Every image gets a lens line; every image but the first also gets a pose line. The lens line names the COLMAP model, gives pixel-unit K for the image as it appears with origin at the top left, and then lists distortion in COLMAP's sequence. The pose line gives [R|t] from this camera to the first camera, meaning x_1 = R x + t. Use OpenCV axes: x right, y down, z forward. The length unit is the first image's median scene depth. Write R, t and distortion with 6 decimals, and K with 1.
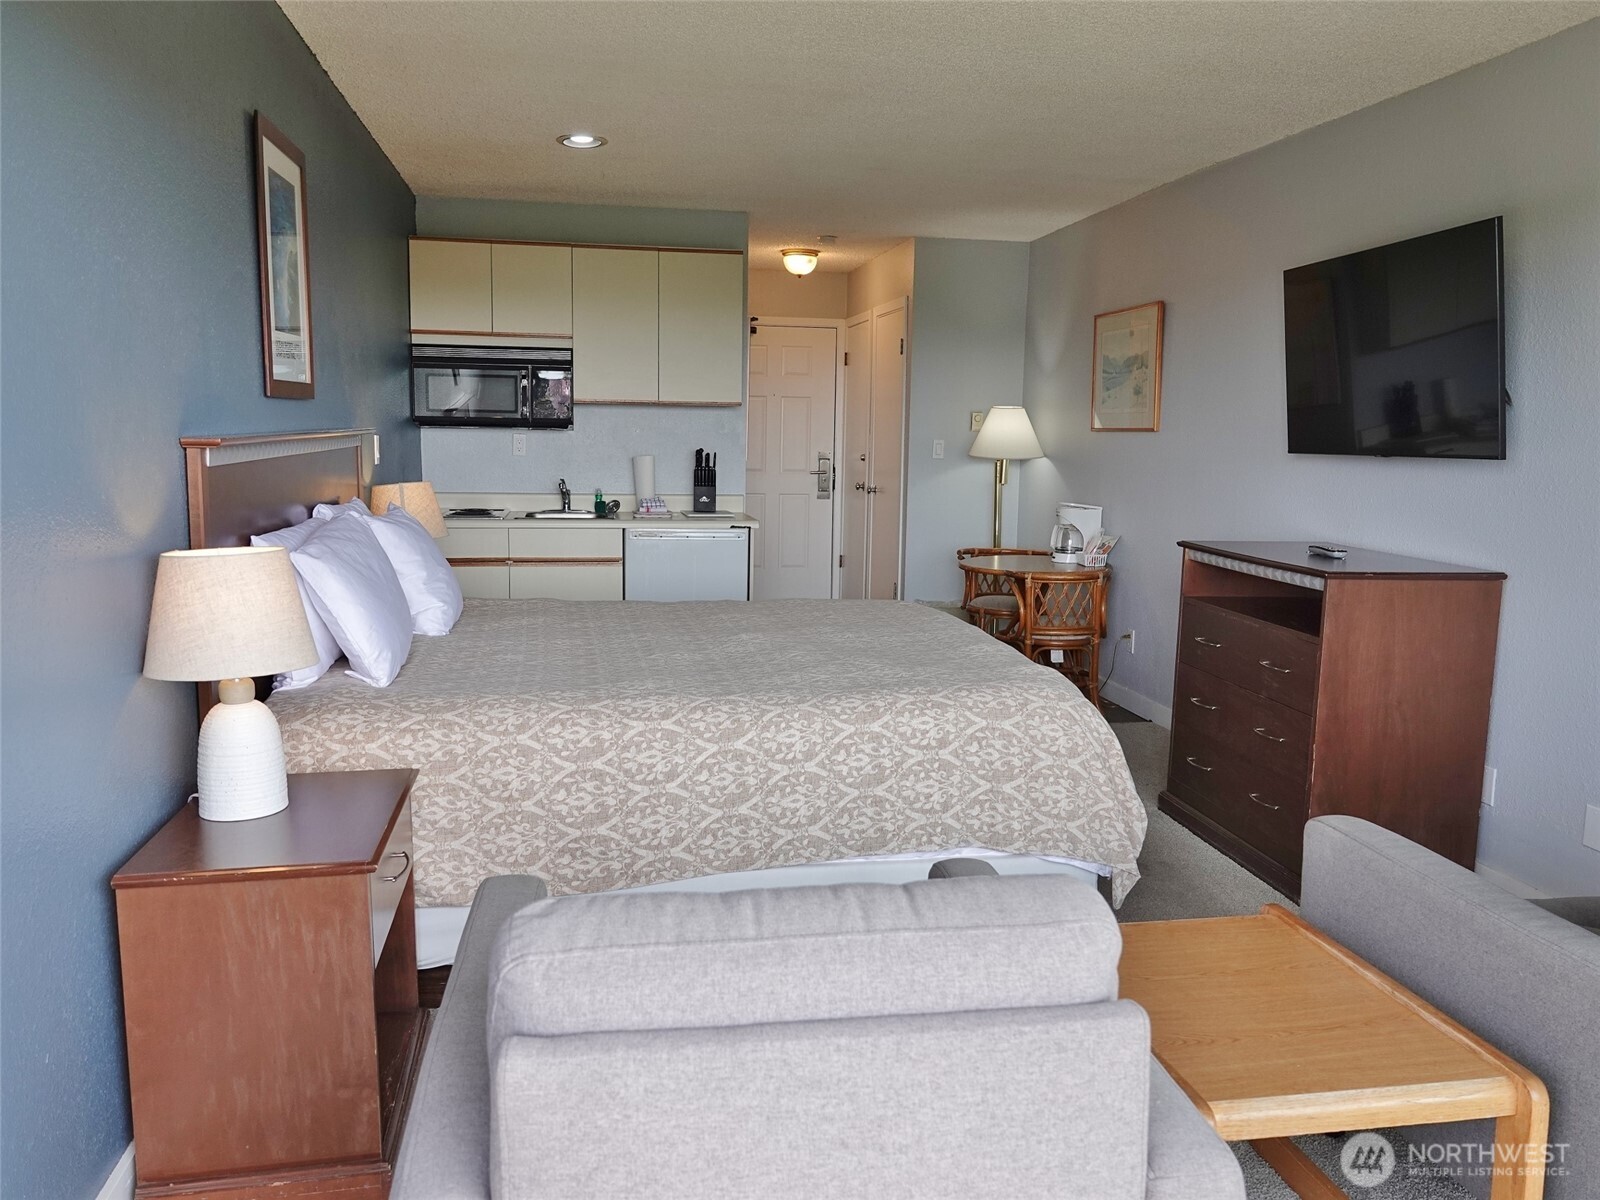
lens RADIAL K [[1250.0, 0, 806.2], [0, 1250.0, 600.6], [0, 0, 1]] dist [0.011135, -0.003077]
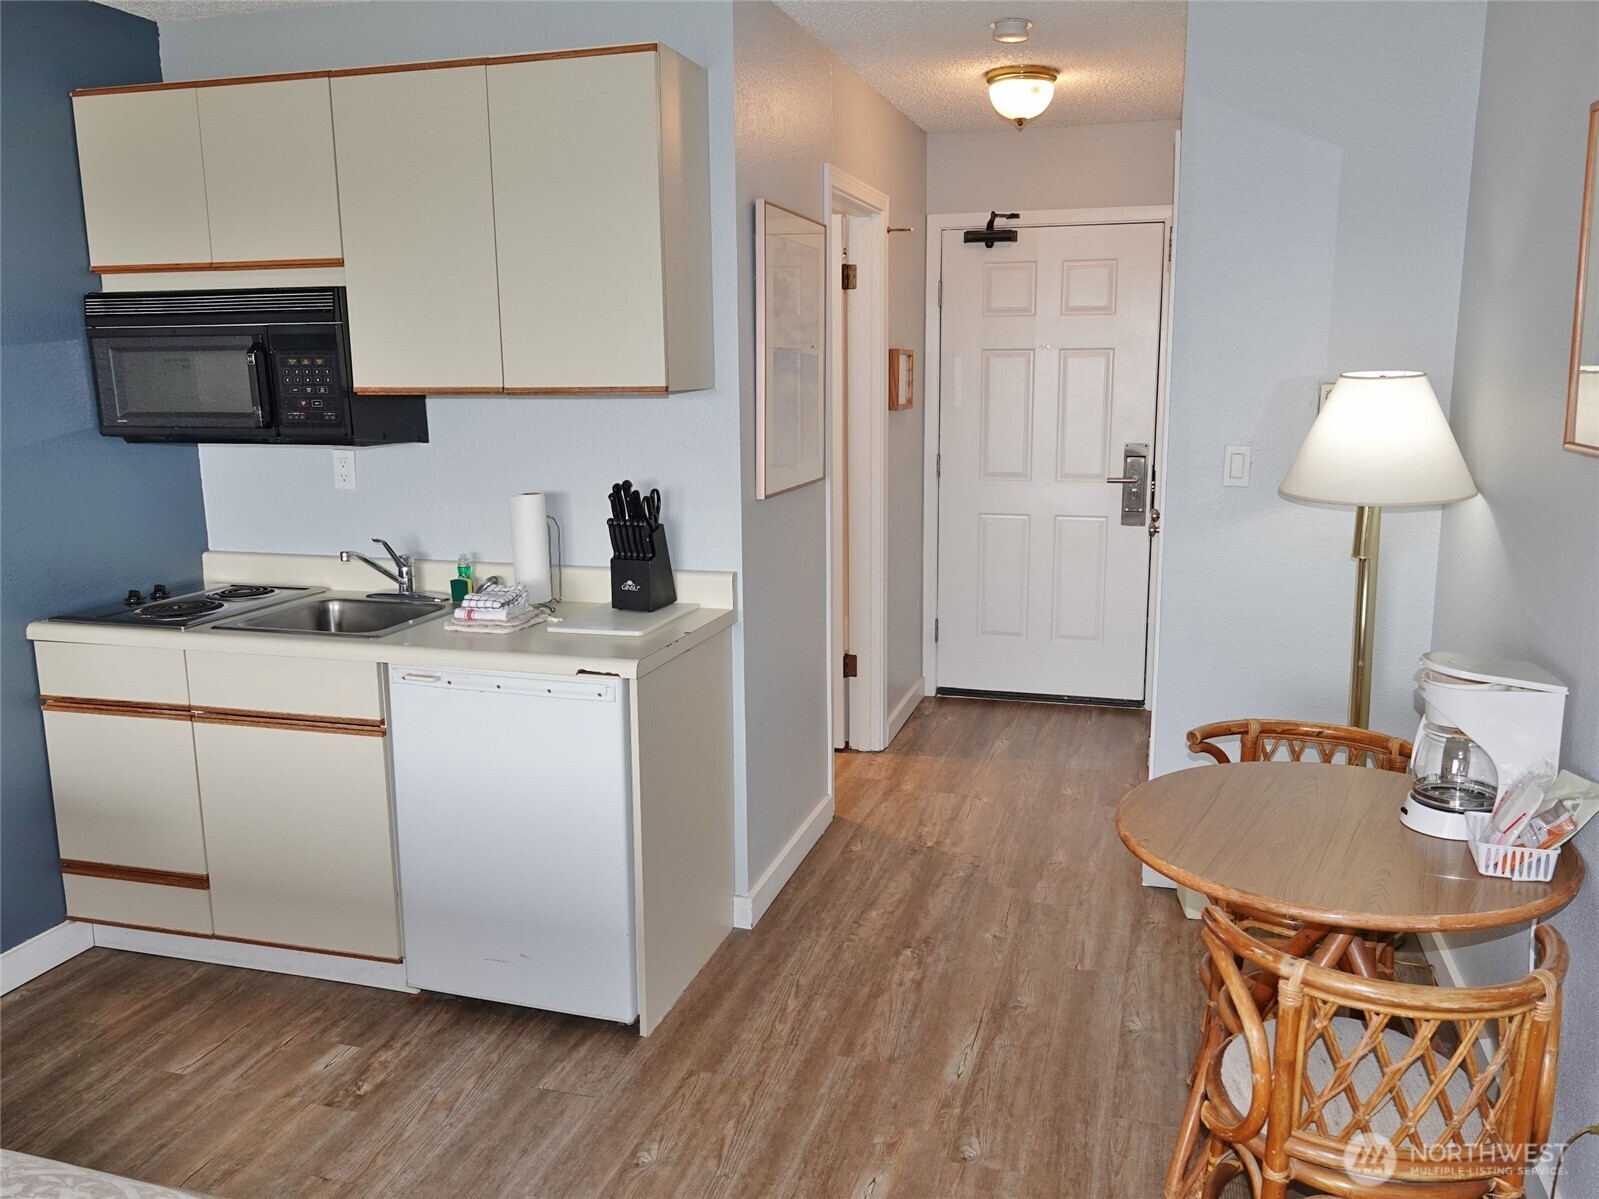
lens RADIAL K [[1264.9, 0, 803.7], [0, 1264.9, 593.7], [0, 0, 1]] dist [0.011704, -0.002192]
pose [[0.895299, 0.056763, -0.441834, 0.209900], [-0.037829, 0.997953, 0.051554, -0.114010], [0.443856, -0.029442, 0.895614, 0.632851]]
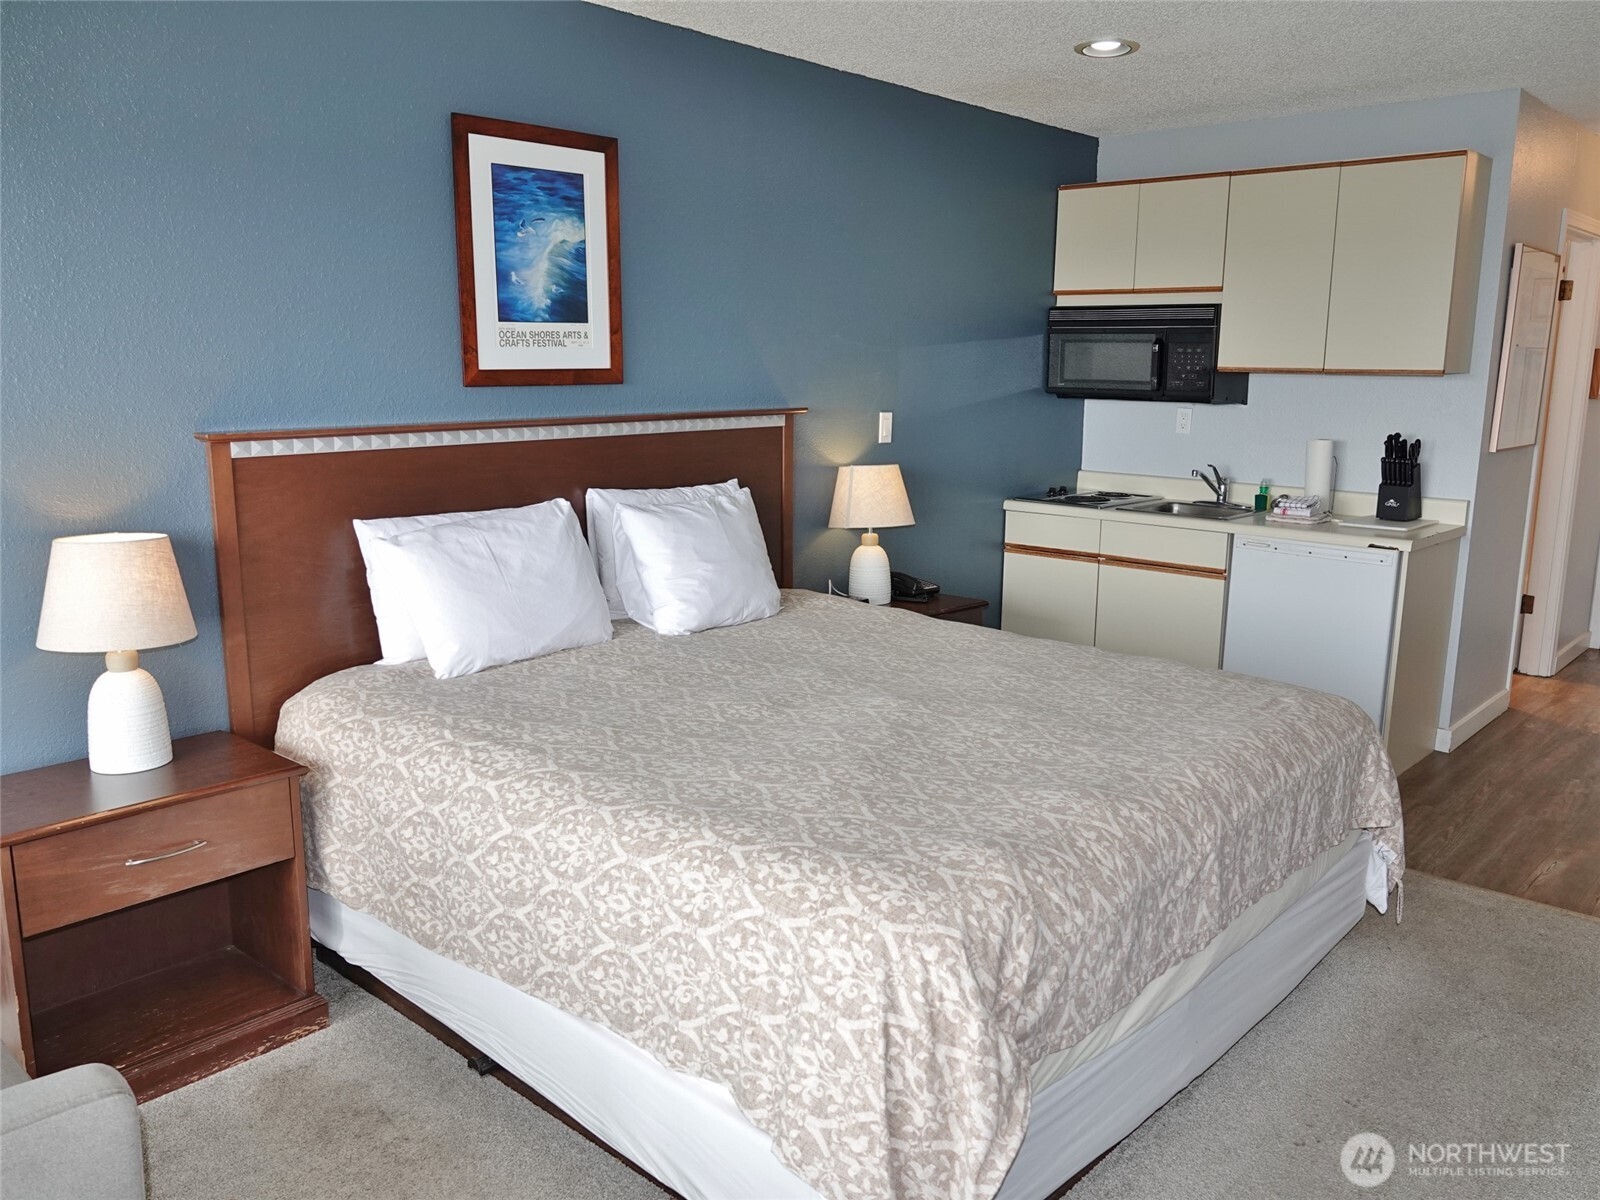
lens RADIAL K [[1265.7, 0, 804.2], [0, 1265.7, 594.2], [0, 0, 1]] dist [0.011704, -0.002192]
pose [[0.613341, 0.139152, -0.777463, 0.311728], [-0.111850, 0.989740, 0.088906, -0.060589], [0.781858, 0.032430, 0.622612, 0.293487]]
